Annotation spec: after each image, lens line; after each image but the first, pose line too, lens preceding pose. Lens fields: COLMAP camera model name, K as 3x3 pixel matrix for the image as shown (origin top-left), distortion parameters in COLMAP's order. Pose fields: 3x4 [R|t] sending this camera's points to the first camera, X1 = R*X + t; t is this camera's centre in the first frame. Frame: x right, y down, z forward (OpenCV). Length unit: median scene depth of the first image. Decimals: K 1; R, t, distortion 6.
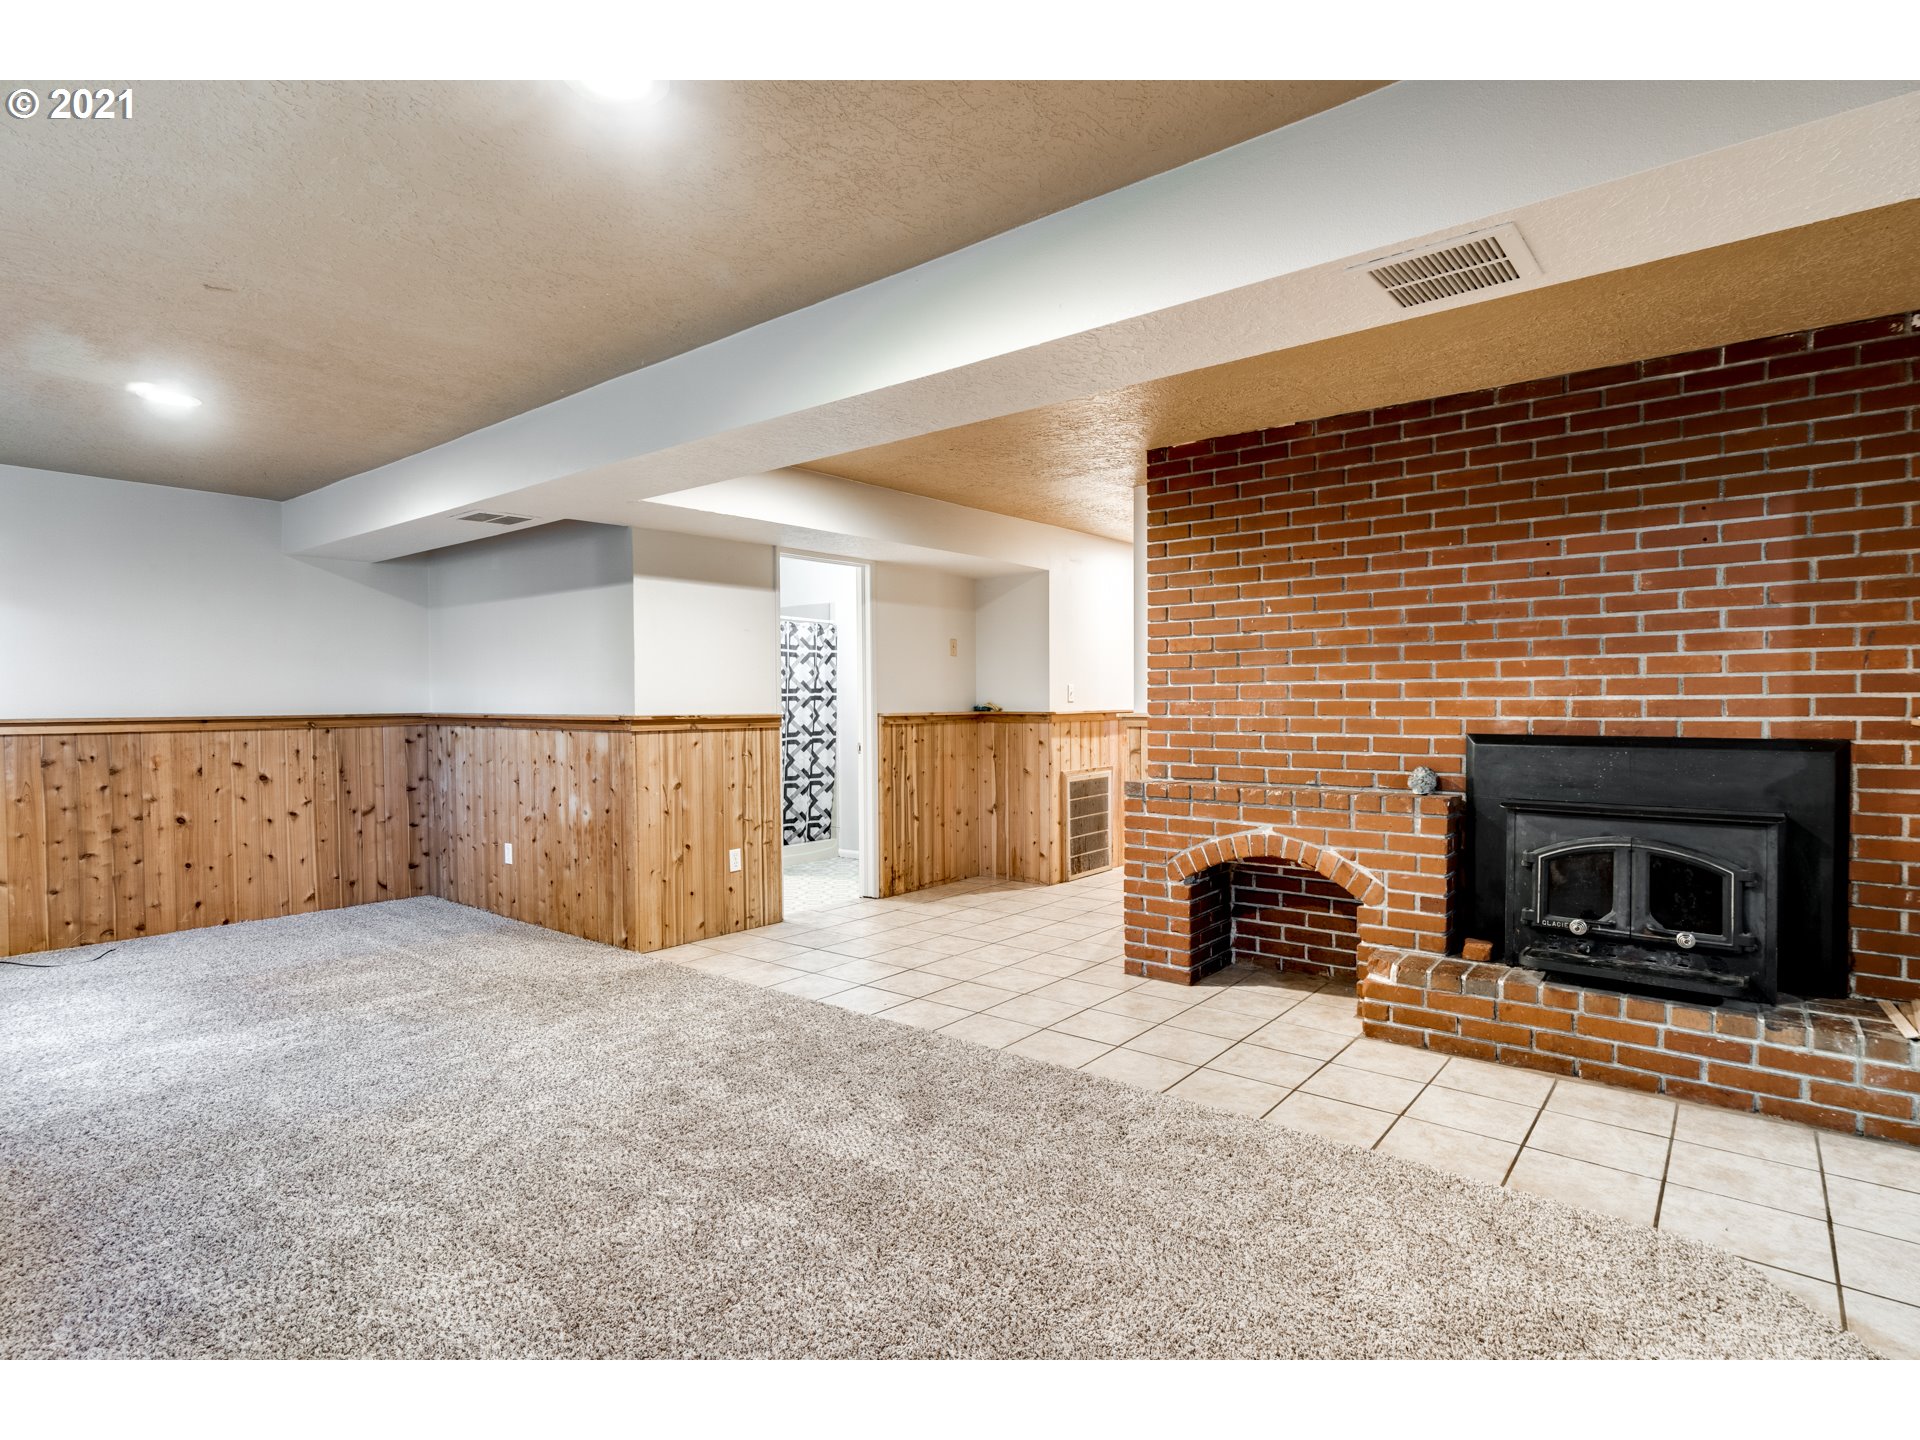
lens RADIAL K [[993.1, 0, 952.8], [0, 993.1, 716.1], [0, 0, 1]] dist [0.001120, 0.001336]
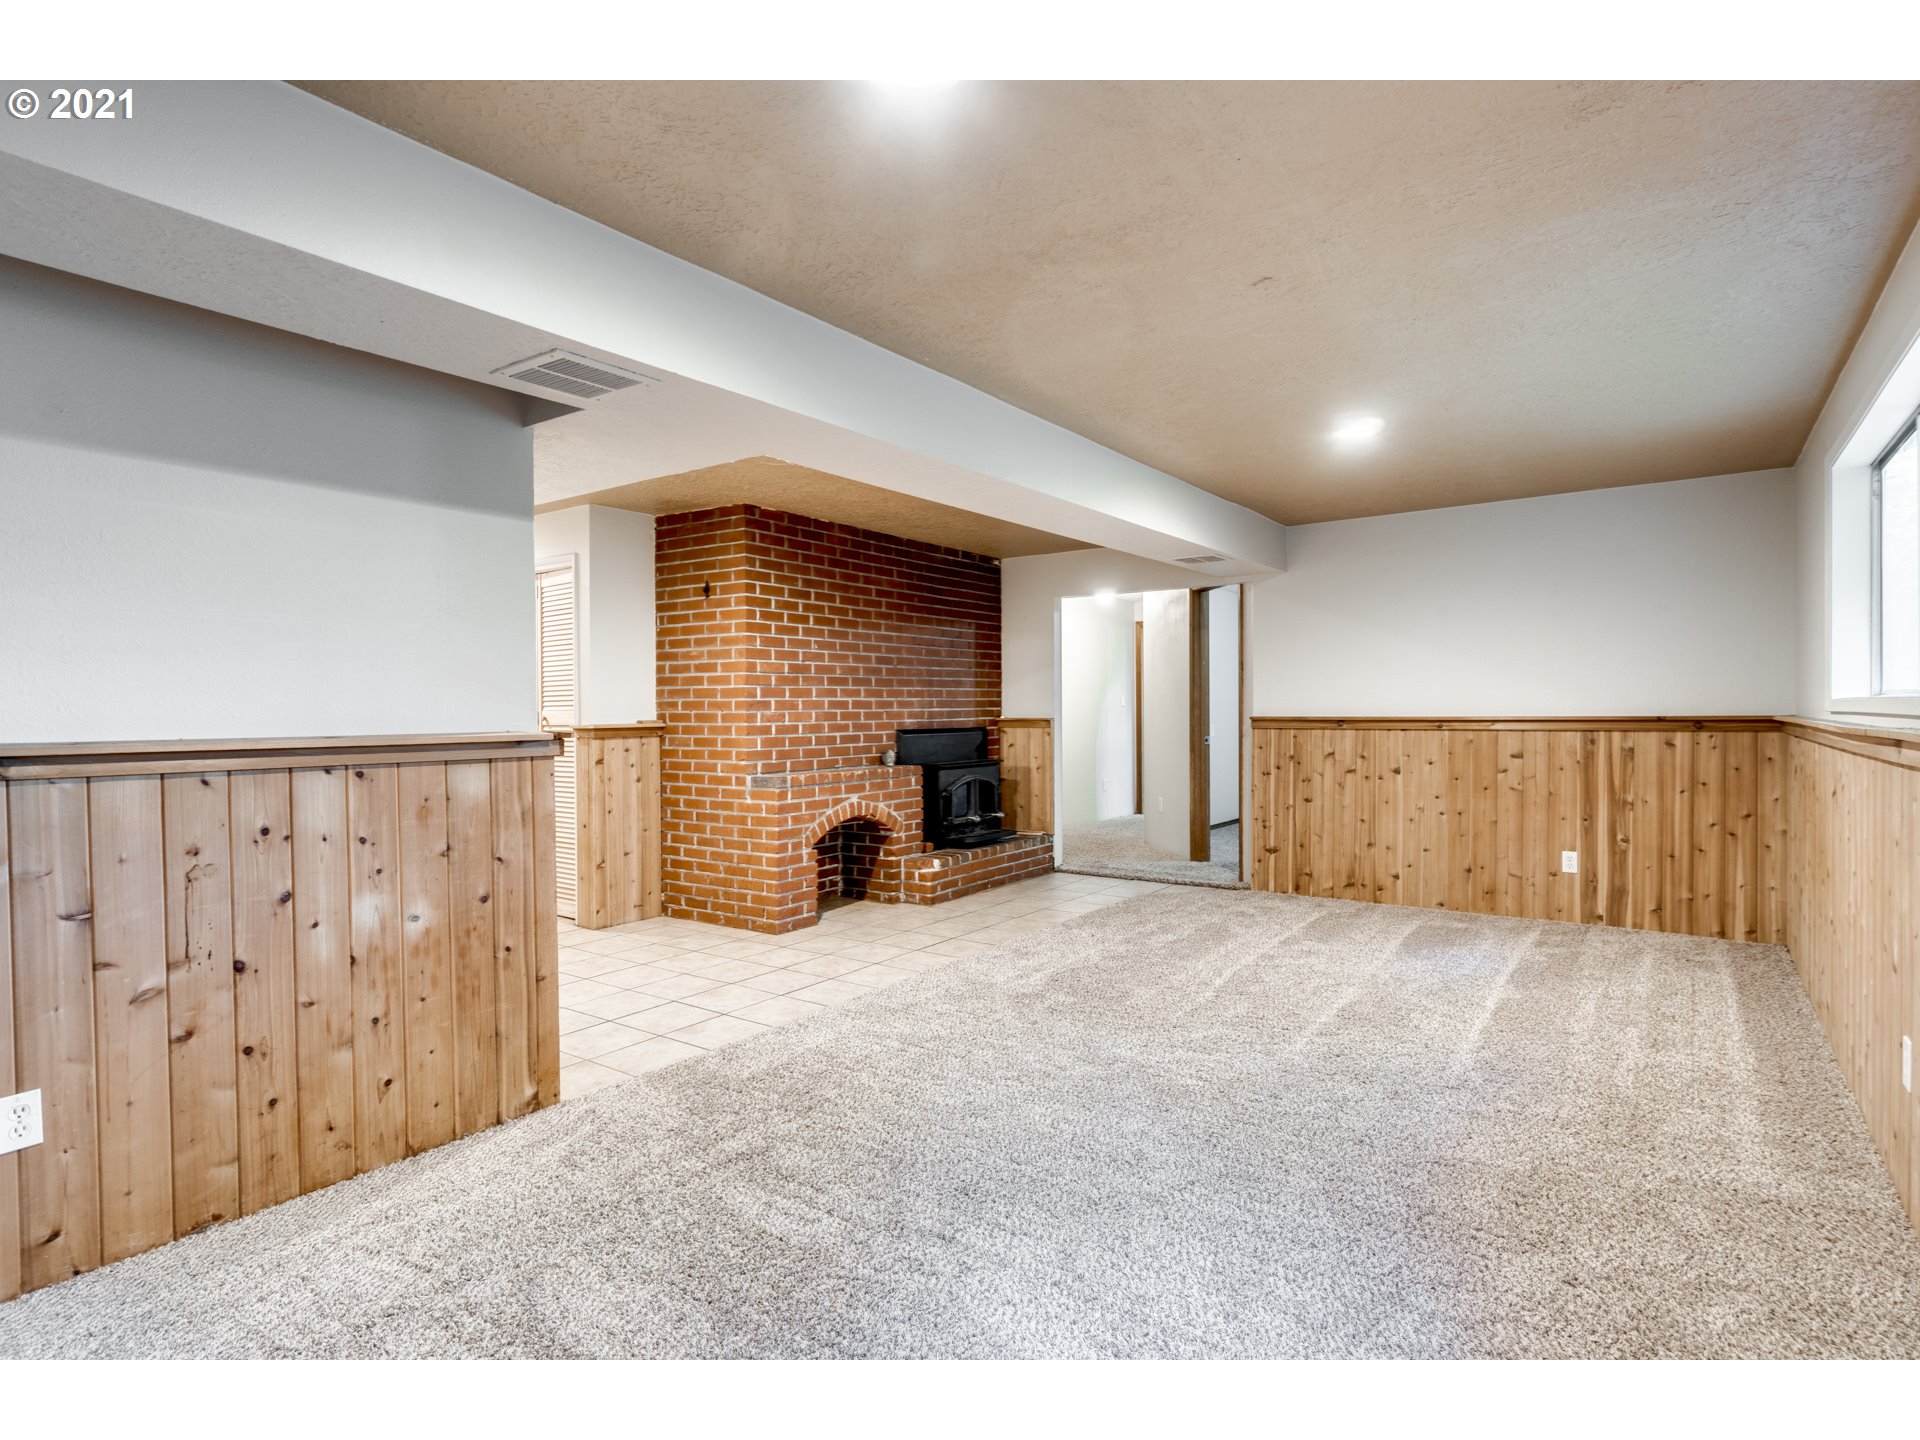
lens RADIAL K [[993.1, 0, 952.8], [0, 993.1, 716.1], [0, 0, 1]] dist [0.001120, 0.001336]
pose [[-0.050375, -0.001997, 0.998728, -1.259042], [0.022122, 0.999750, 0.003114, -0.009674], [-0.998485, 0.022251, -0.050318, 1.003622]]
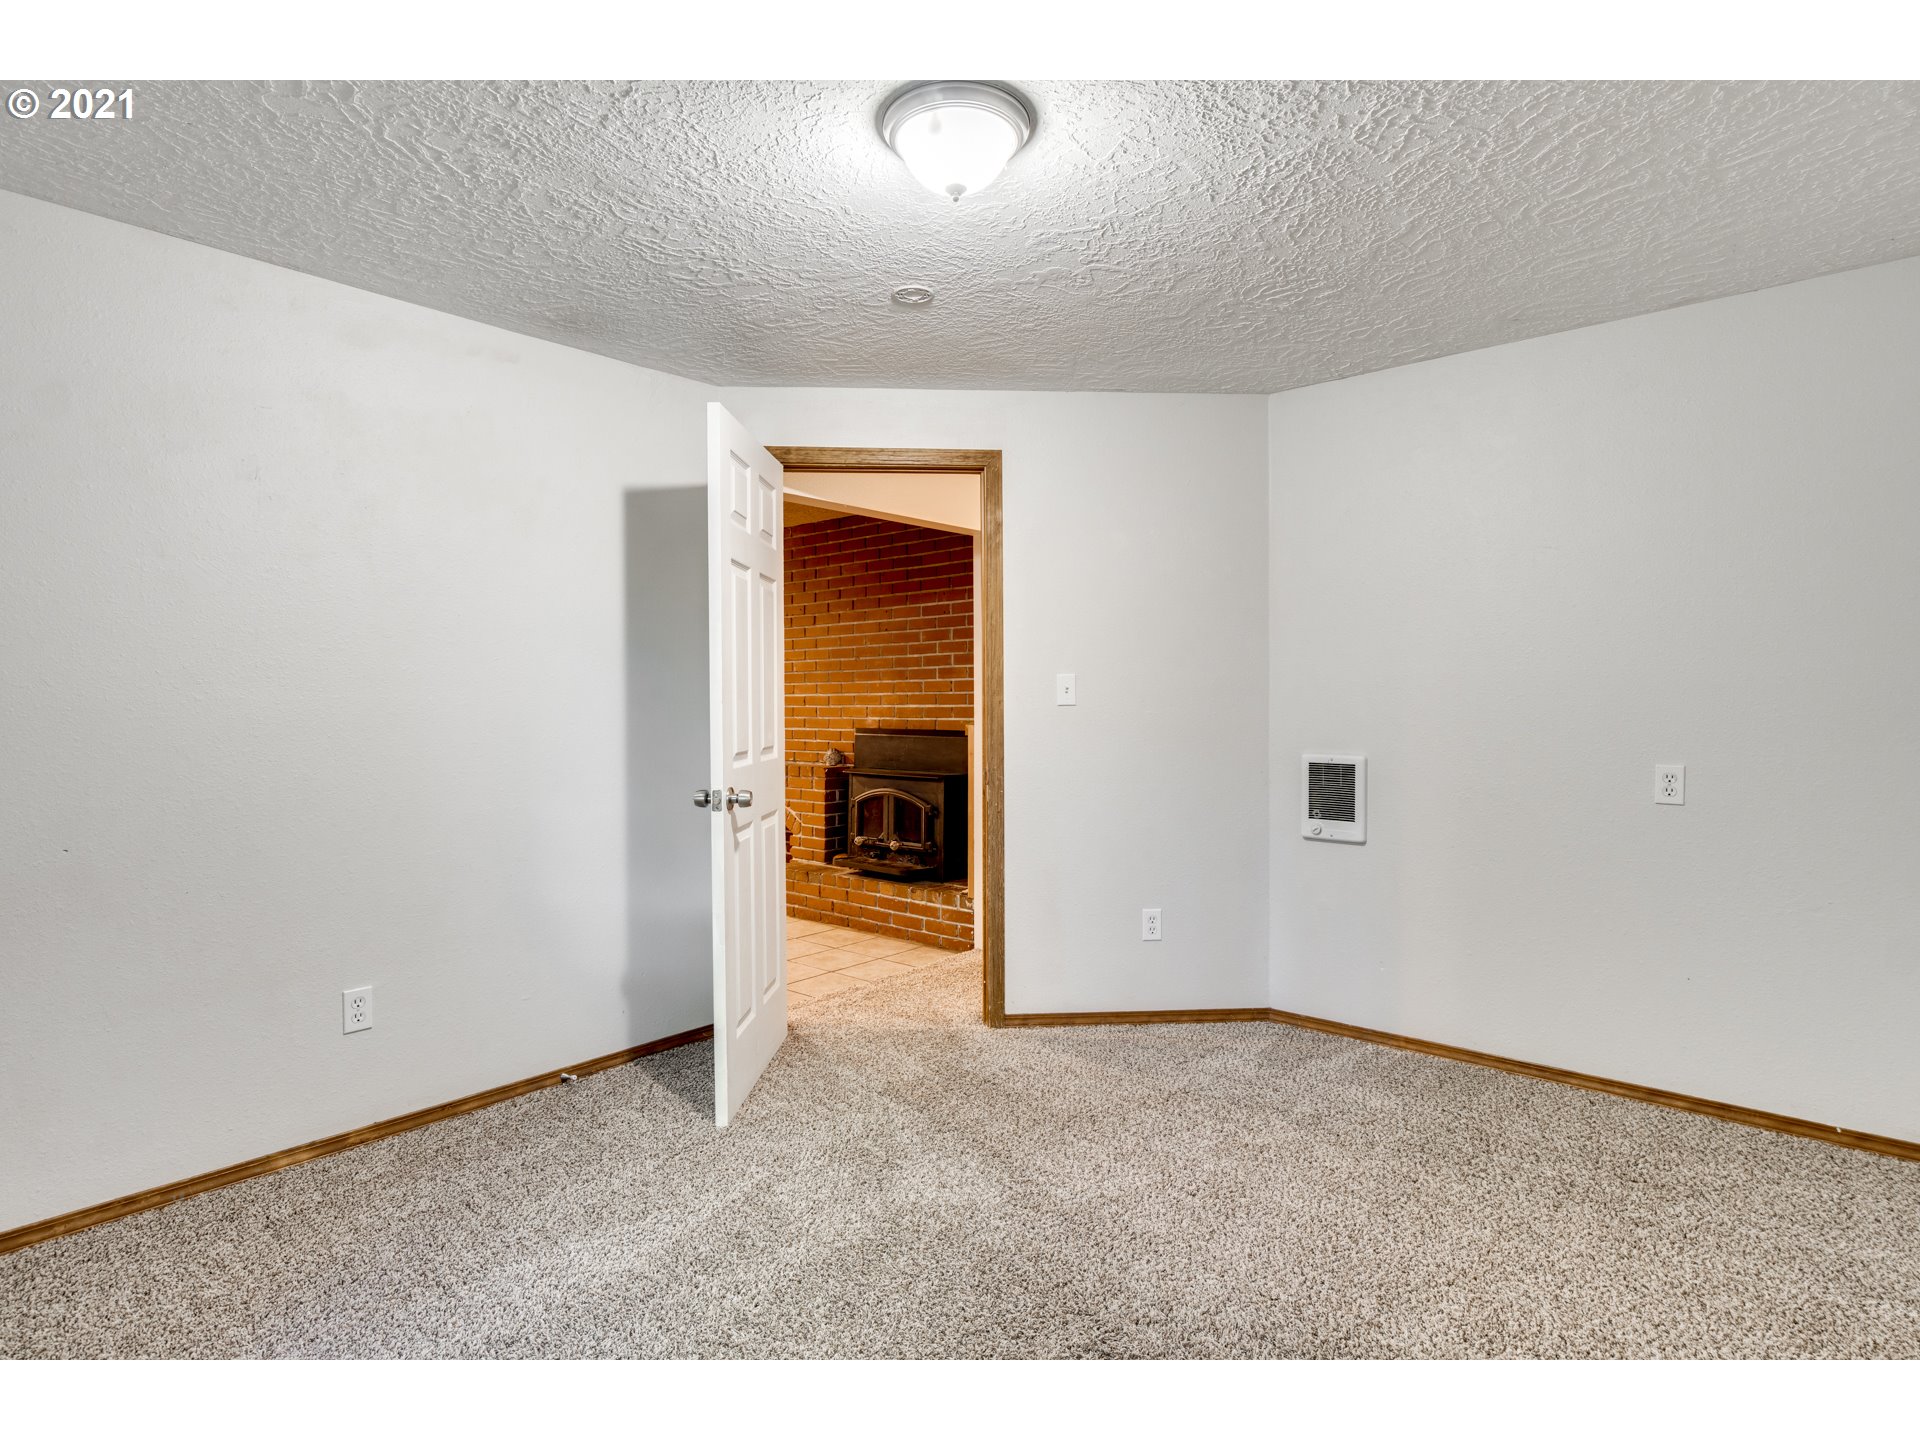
lens RADIAL K [[993.1, 0, 952.8], [0, 993.1, 716.1], [0, 0, 1]] dist [0.001120, 0.001336]
pose [[0.999639, 0.006657, -0.026041, 0.726145], [-0.006772, 0.999968, -0.004351, 0.004666], [0.026011, 0.004526, 0.999651, -0.603607]]
